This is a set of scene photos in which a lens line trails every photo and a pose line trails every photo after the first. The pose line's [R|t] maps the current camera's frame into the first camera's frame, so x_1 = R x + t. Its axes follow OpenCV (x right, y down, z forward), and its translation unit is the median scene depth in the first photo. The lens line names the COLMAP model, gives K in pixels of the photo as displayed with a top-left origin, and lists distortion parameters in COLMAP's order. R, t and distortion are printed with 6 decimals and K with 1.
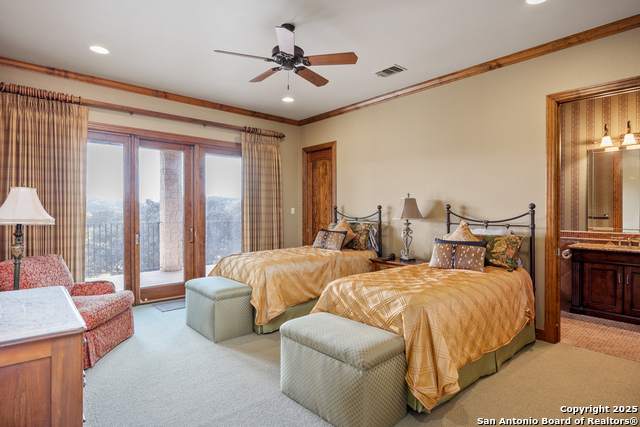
lens RADIAL K [[345.0, 0, 319.9], [0, 345.0, 211.1], [0, 0, 1]] dist [-0.001374, -0.000289]
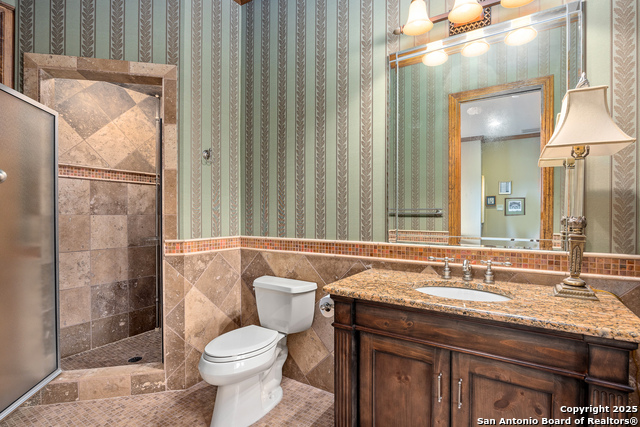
lens RADIAL K [[314.7, 0, 320.0], [0, 314.7, 215.5], [0, 0, 1]] dist [-0.005100, -0.000134]
pose [[0.960492, -0.001242, 0.278305, 0.587375], [0.001059, 0.999999, 0.000806, 0.024487], [-0.278306, -0.000479, 0.960492, 0.646025]]
